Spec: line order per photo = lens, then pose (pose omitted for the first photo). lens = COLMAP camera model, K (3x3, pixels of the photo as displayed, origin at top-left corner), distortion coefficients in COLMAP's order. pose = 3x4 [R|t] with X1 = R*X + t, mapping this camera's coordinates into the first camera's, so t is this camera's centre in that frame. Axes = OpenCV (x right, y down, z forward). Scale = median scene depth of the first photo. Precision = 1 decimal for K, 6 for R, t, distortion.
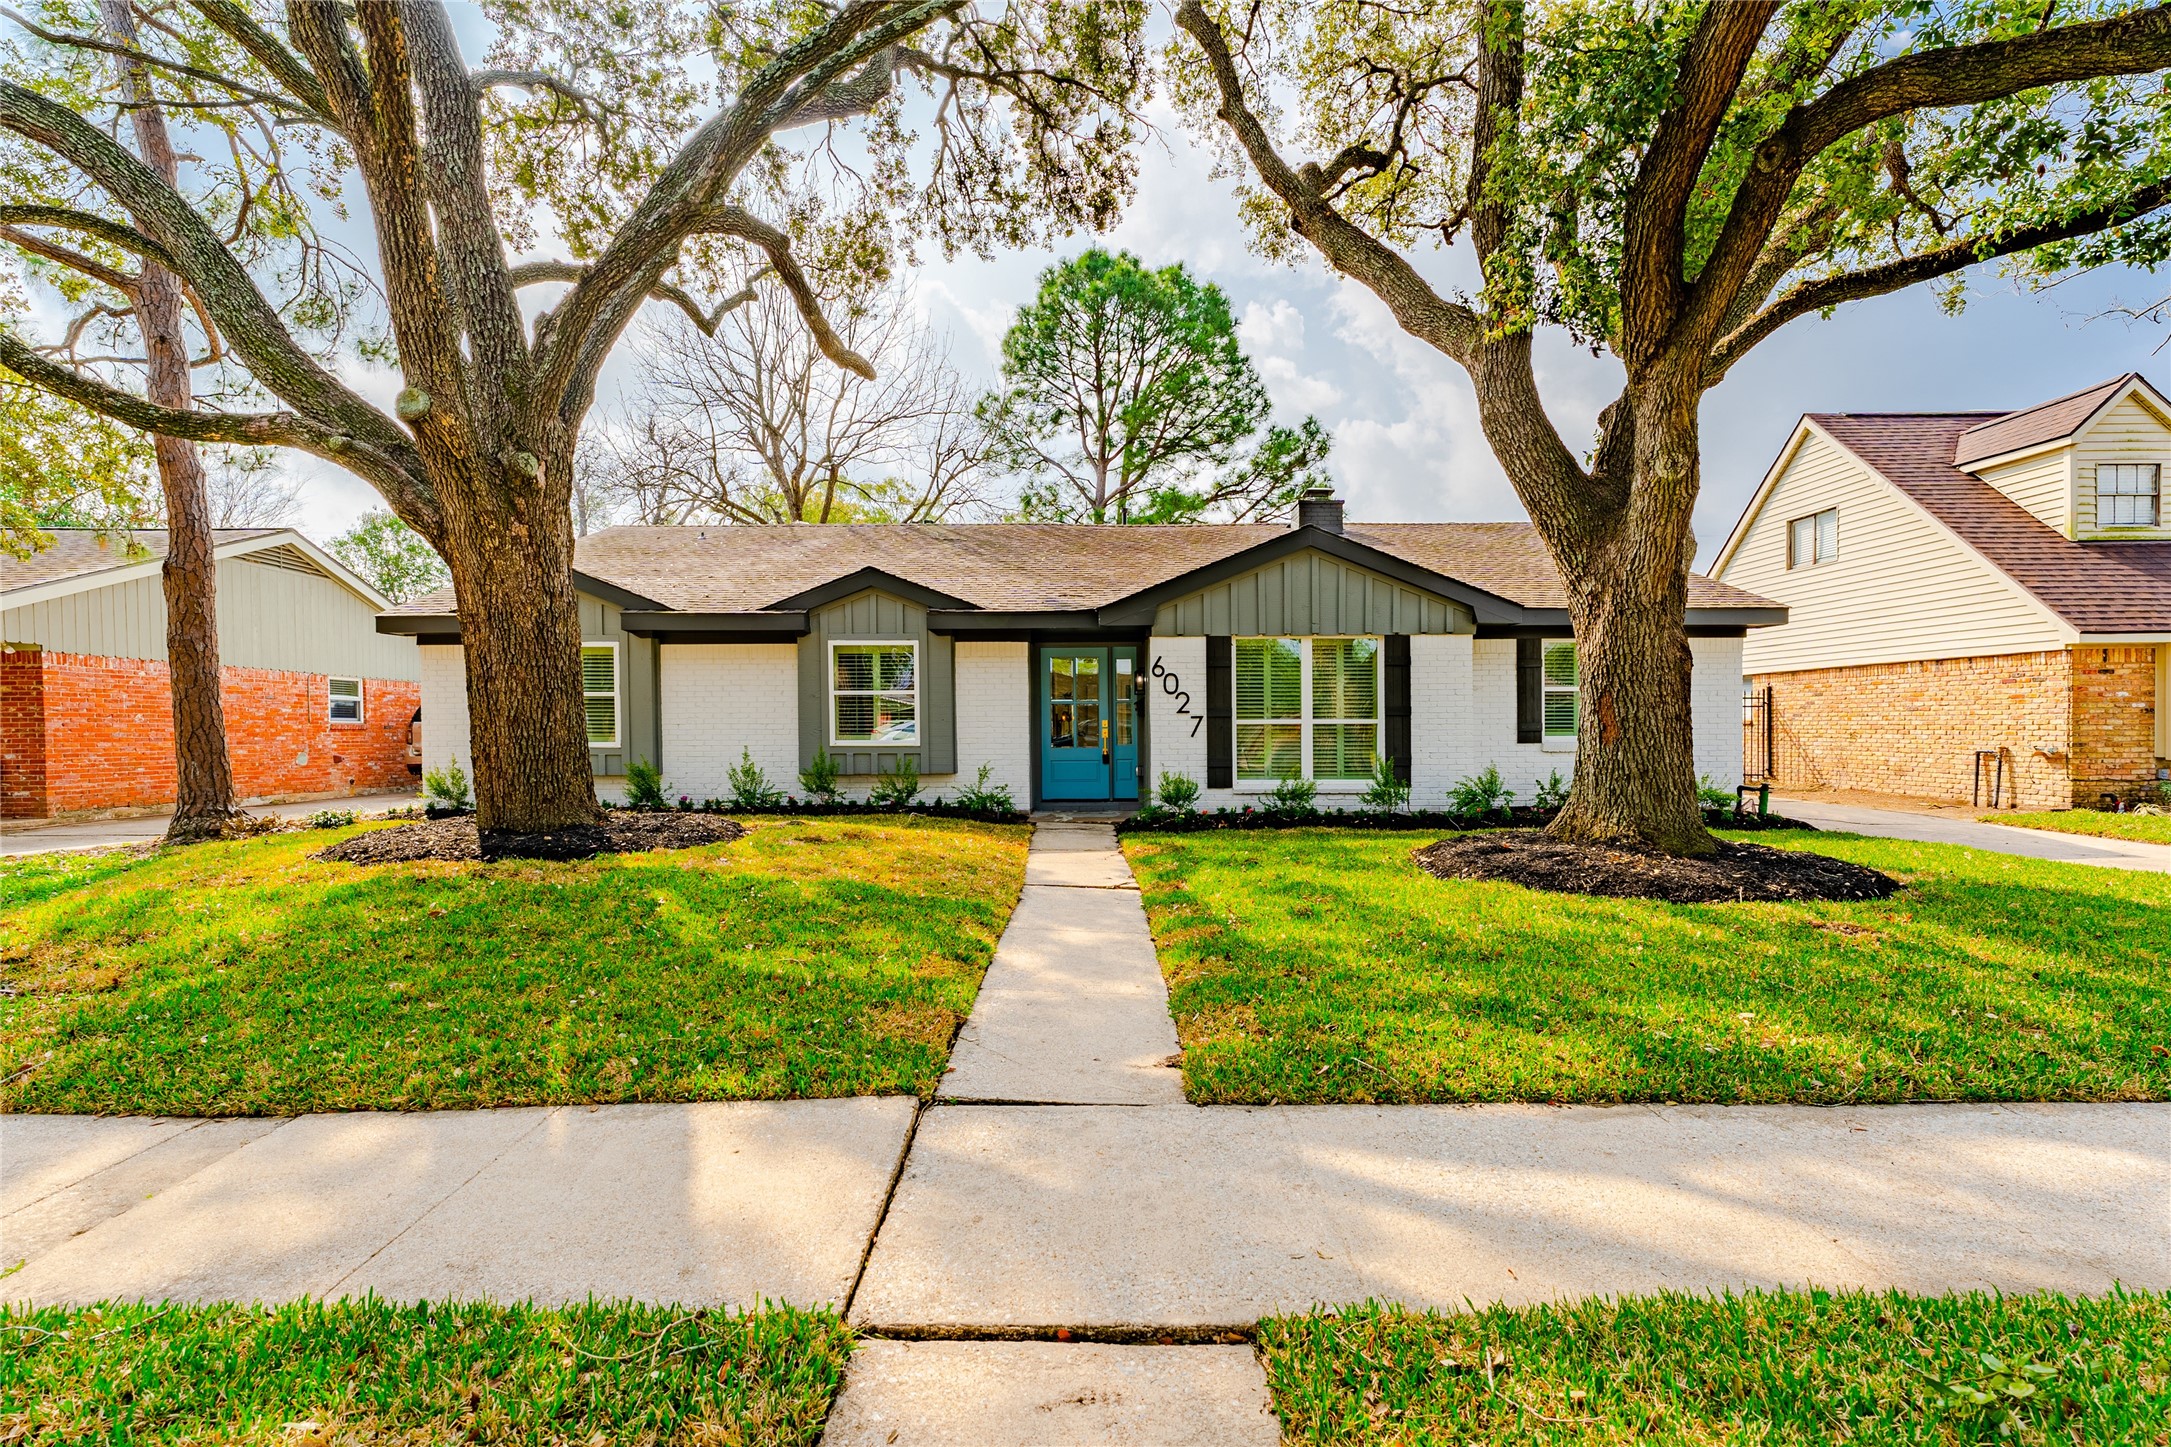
lens RADIAL K [[883.7, 0, 988.5], [0, 883.7, 734.5], [0, 0, 1]] dist [-0.000736, -0.000016]
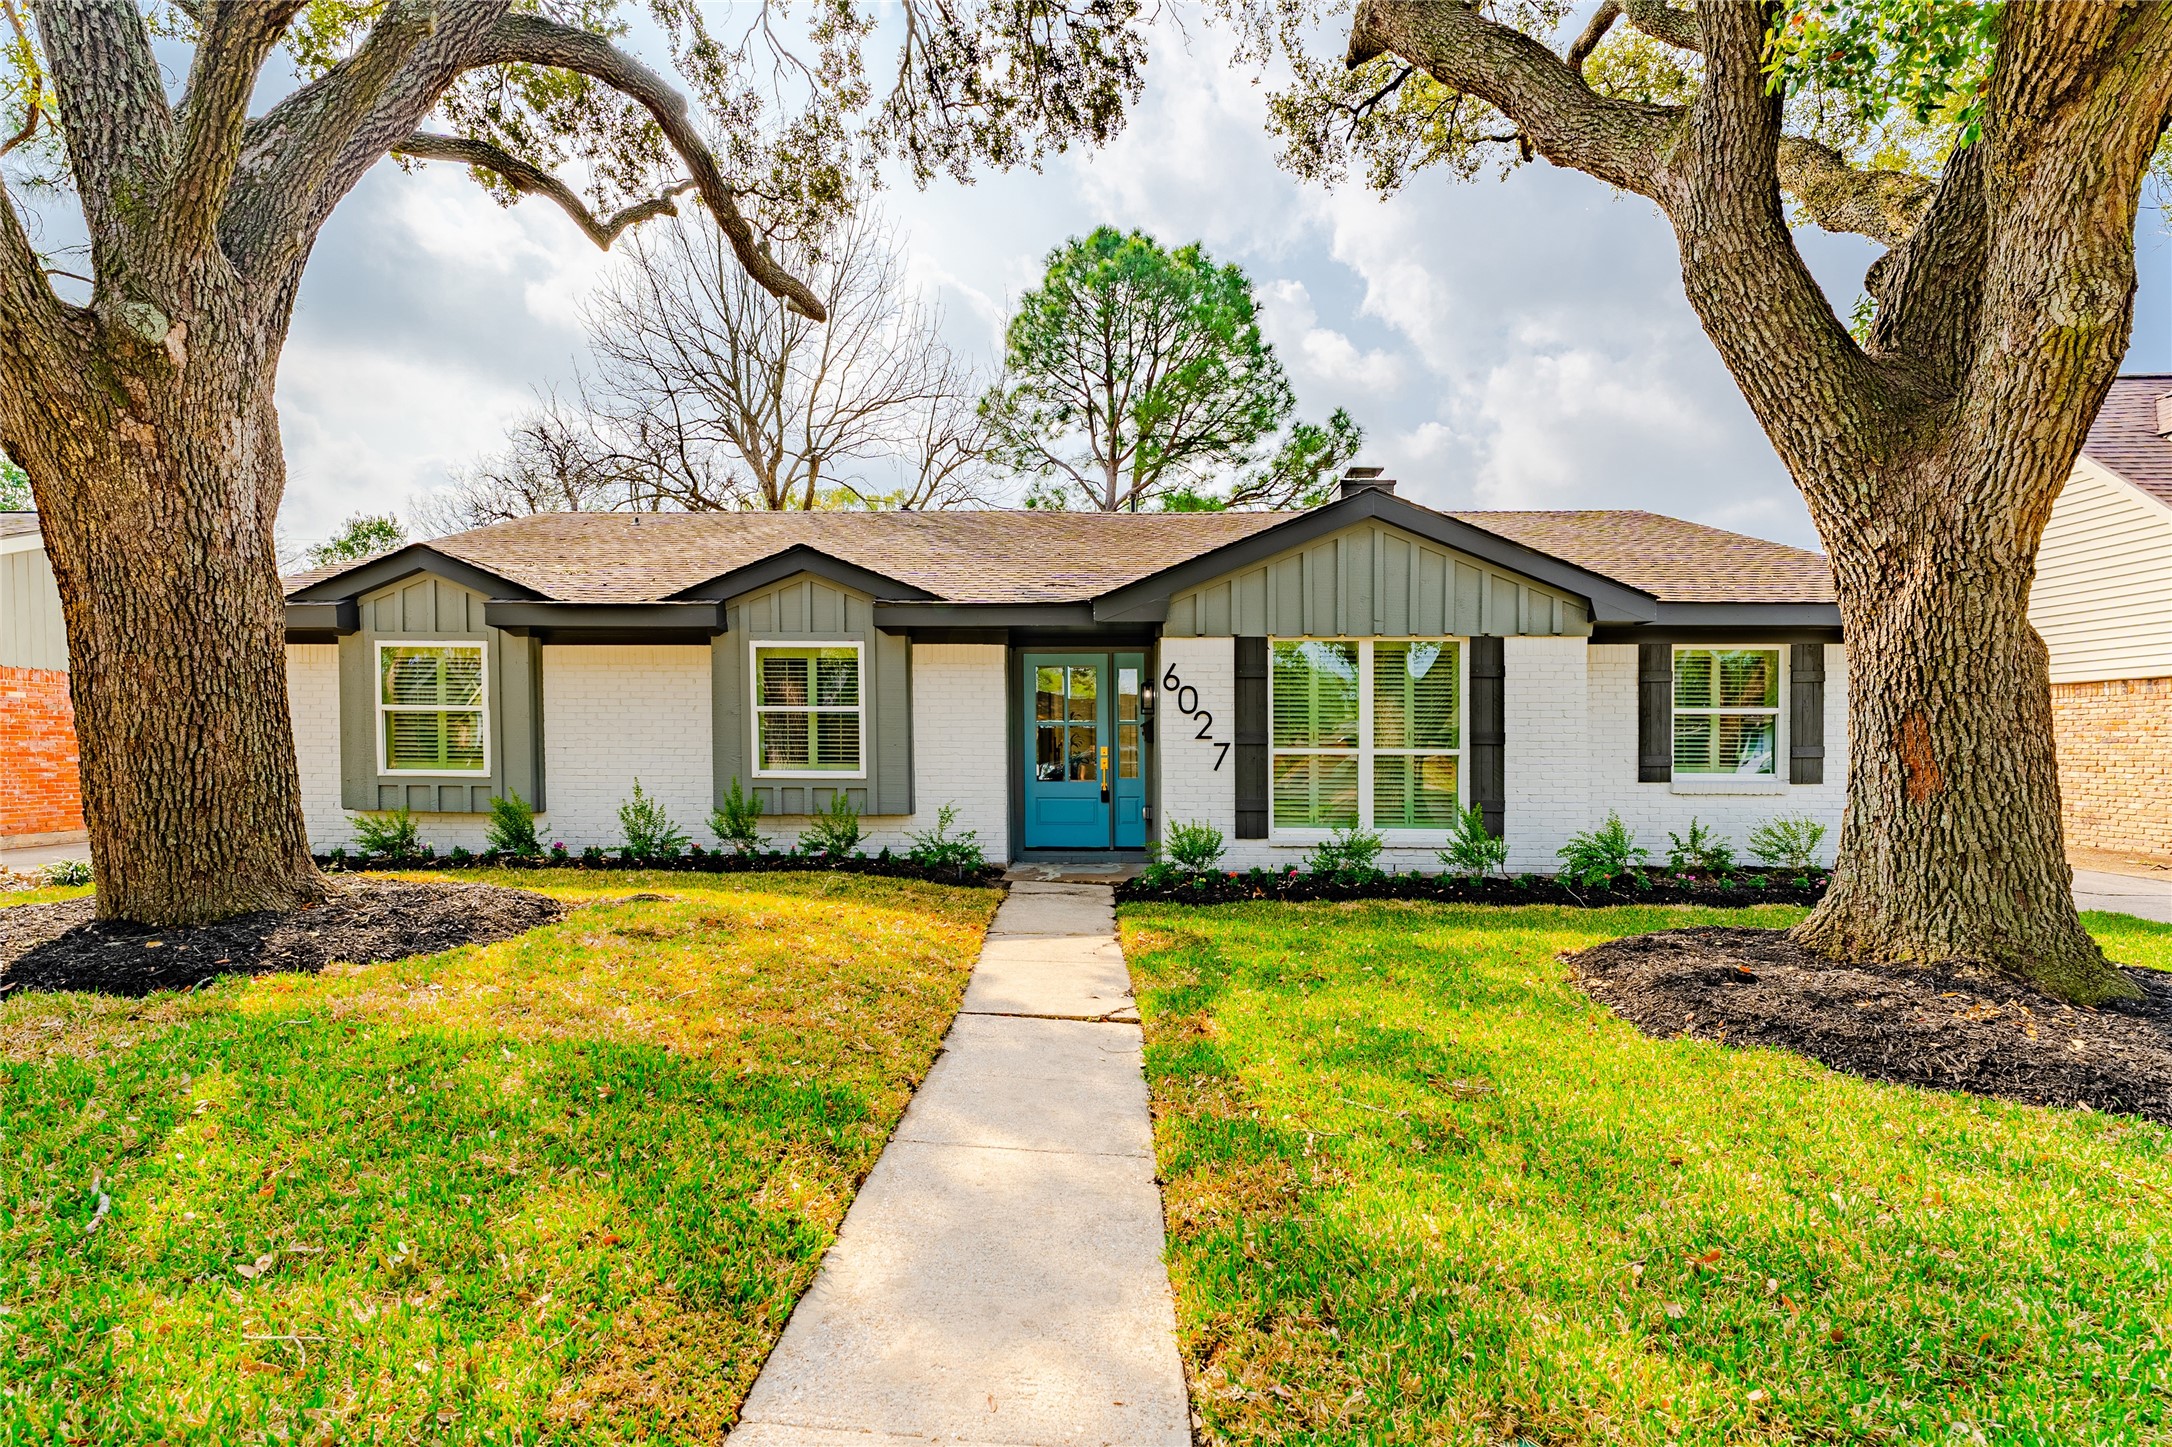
lens RADIAL K [[884.9, 0, 1086.0], [0, 884.9, 723.5], [0, 0, 1]] dist [-0.000928, 0.000071]
pose [[0.995778, 0.008583, 0.091394, 0.043630], [-0.005232, 0.999308, -0.036837, -0.007619], [-0.091646, 0.036203, 0.995133, 0.219959]]
